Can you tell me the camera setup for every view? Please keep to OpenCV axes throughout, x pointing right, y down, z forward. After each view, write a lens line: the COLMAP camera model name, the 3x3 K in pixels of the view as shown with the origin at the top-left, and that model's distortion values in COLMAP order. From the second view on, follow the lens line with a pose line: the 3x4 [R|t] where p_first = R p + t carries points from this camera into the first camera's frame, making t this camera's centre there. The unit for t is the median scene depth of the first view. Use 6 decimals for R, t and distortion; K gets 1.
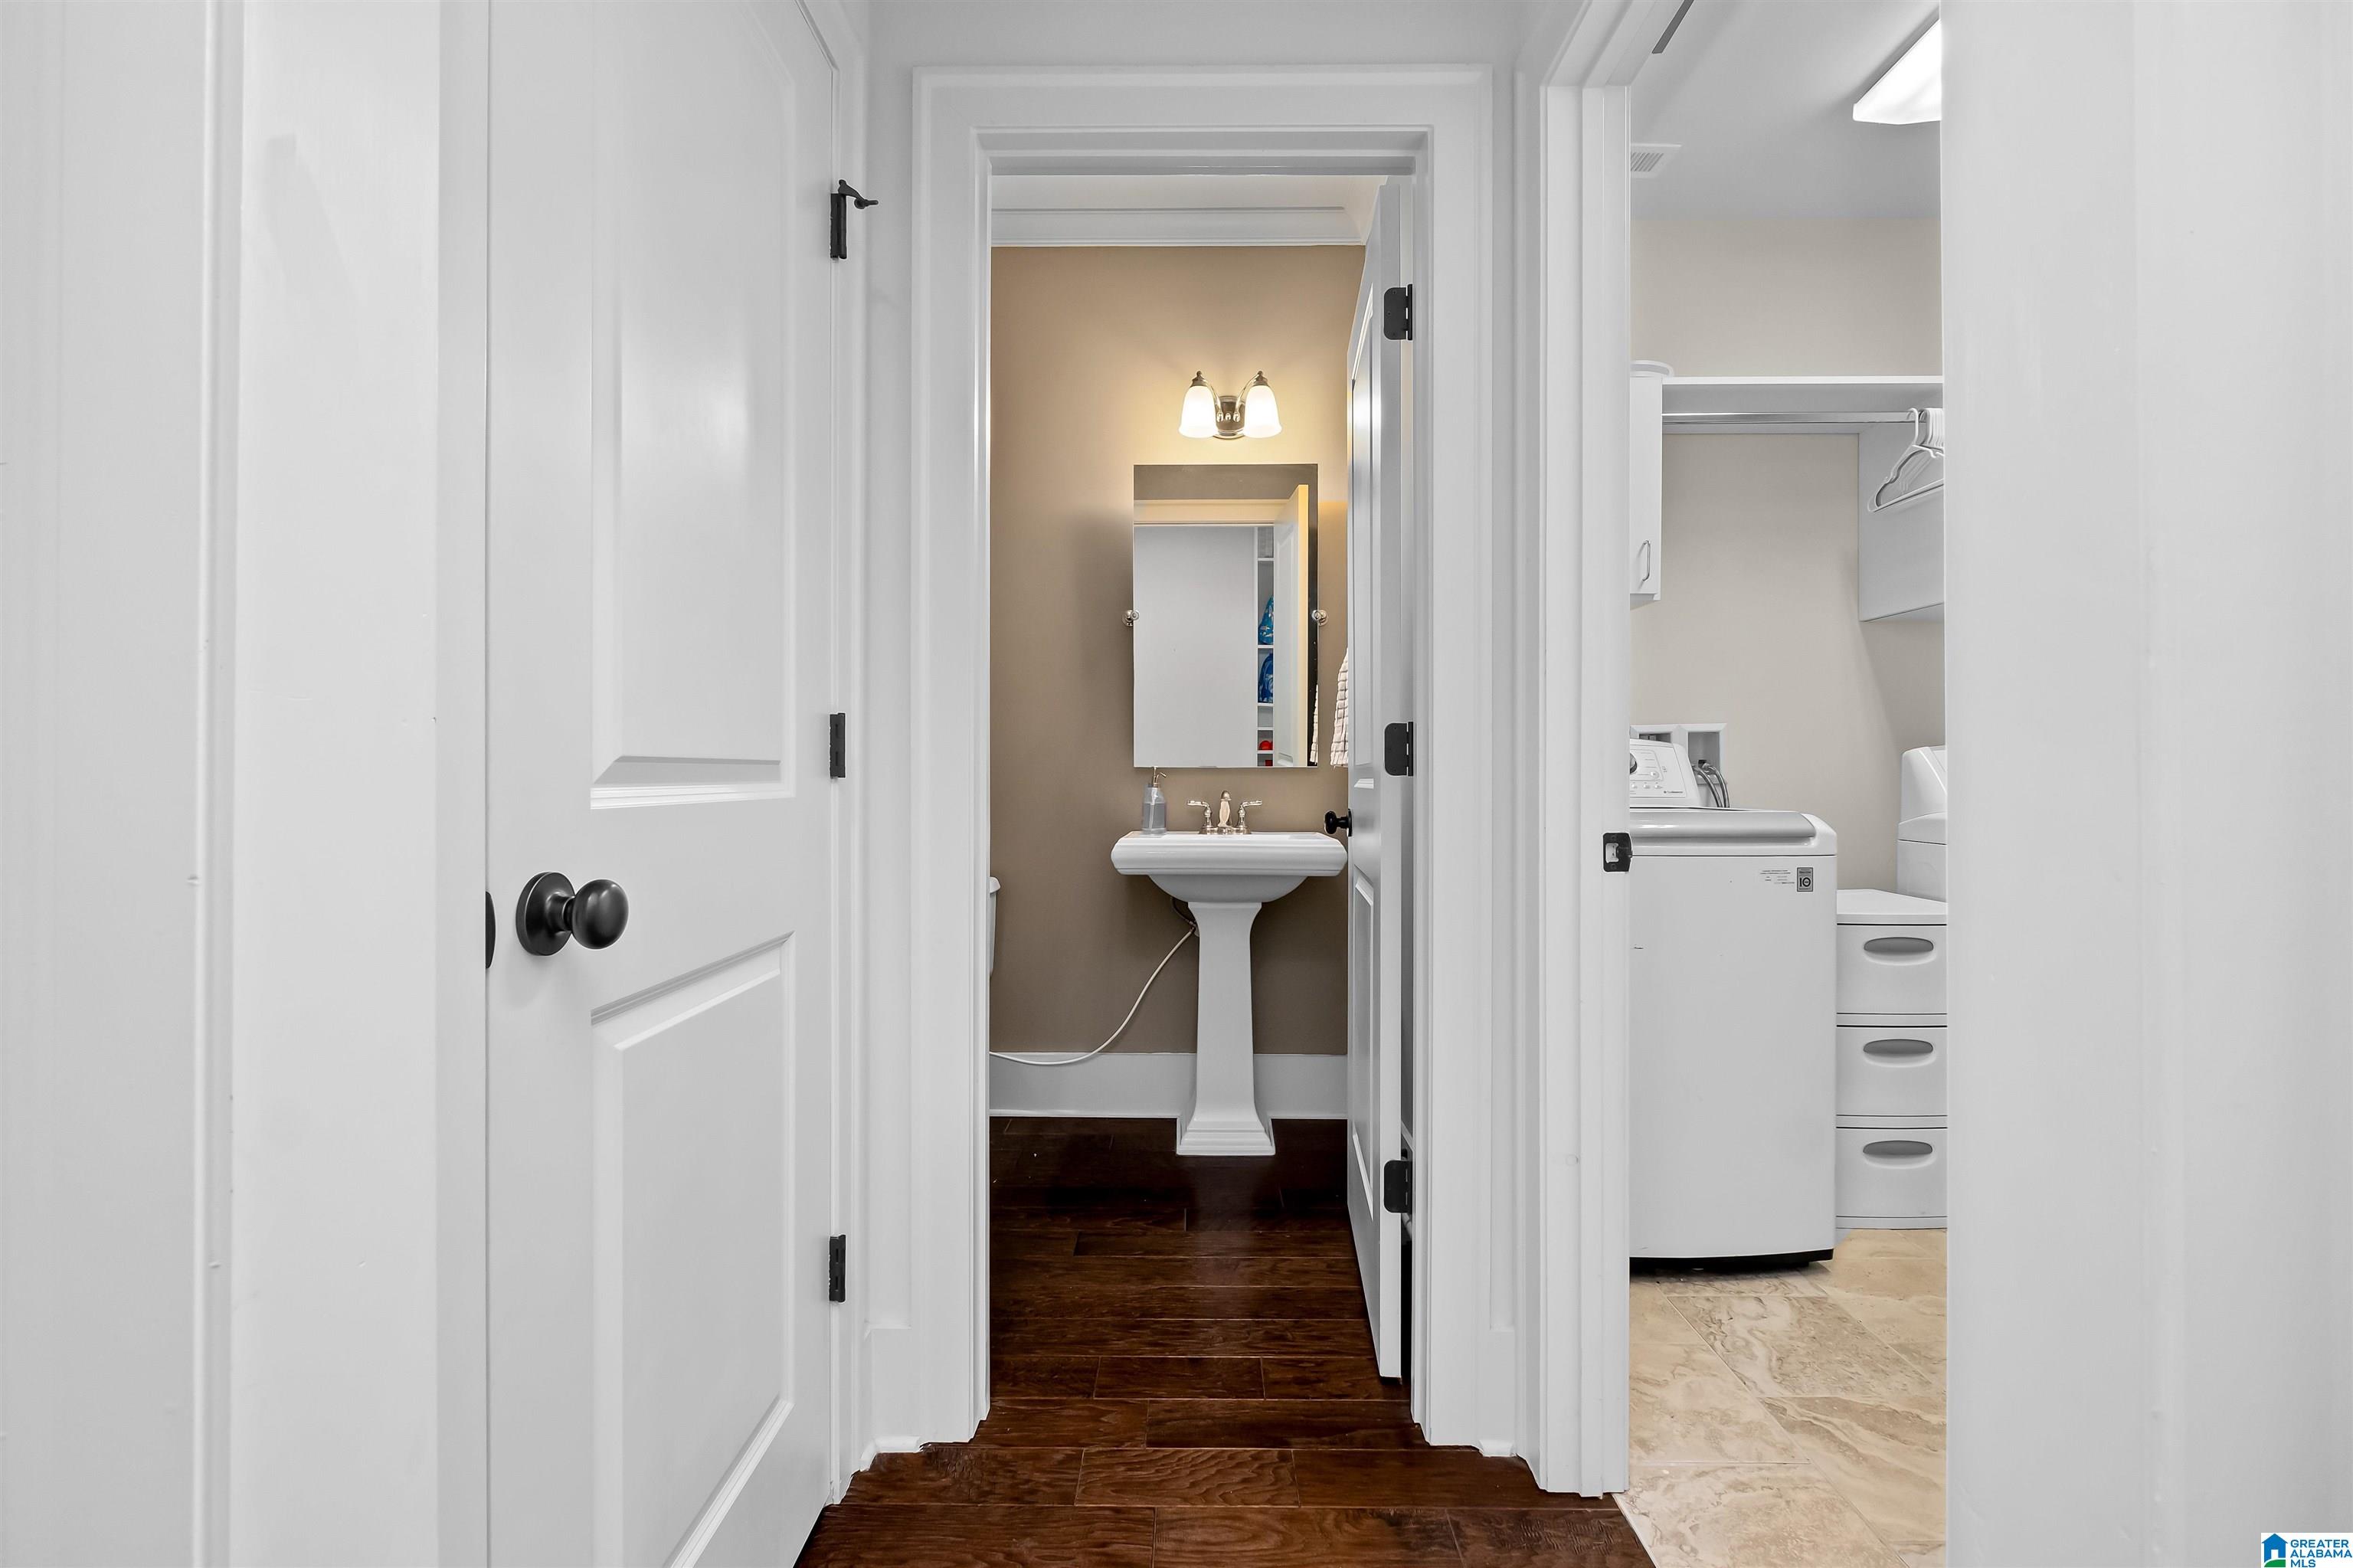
lens RADIAL K [[1026.9, 0, 1183.0], [0, 1026.9, 783.4], [0, 0, 1]] dist [-0.004752, -0.000037]
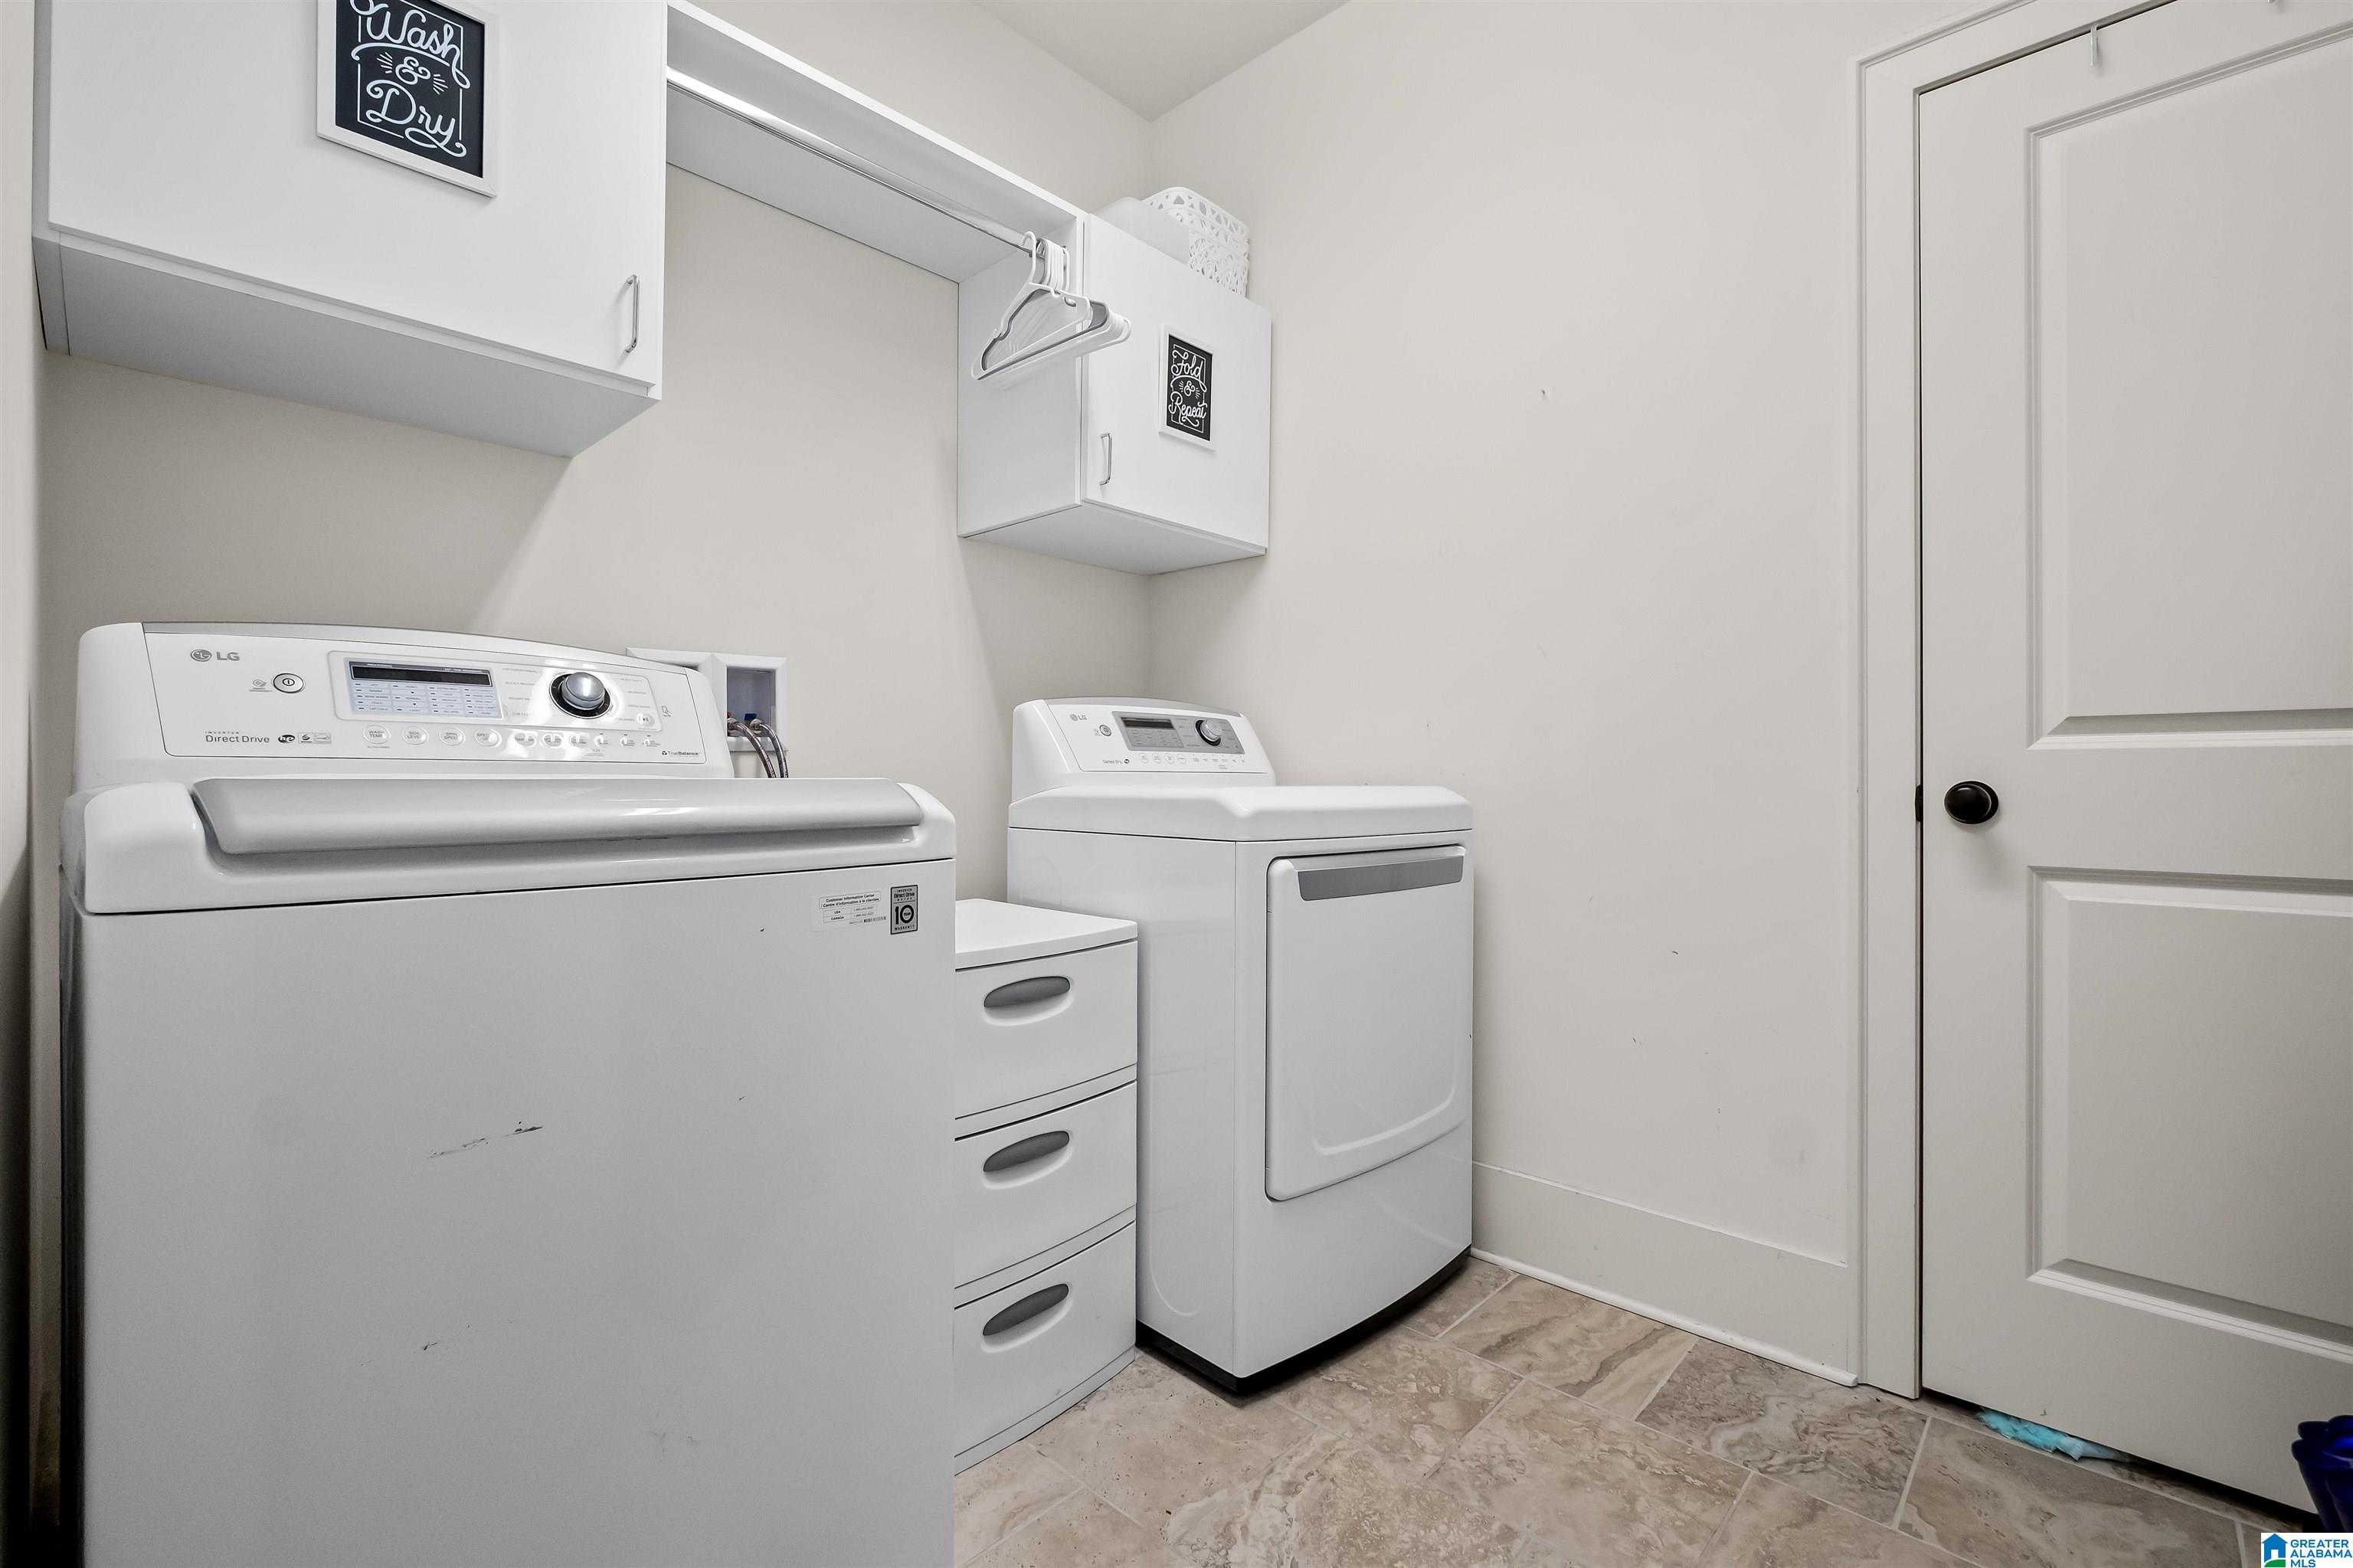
lens RADIAL K [[1026.9, 0, 1183.0], [0, 1026.9, 783.4], [0, 0, 1]] dist [-0.004752, -0.000037]
pose [[0.674056, 0.002180, 0.738677, 0.251113], [-0.001606, 0.999998, -0.001486, 0.024337], [-0.738678, -0.000184, 0.674058, 0.430475]]
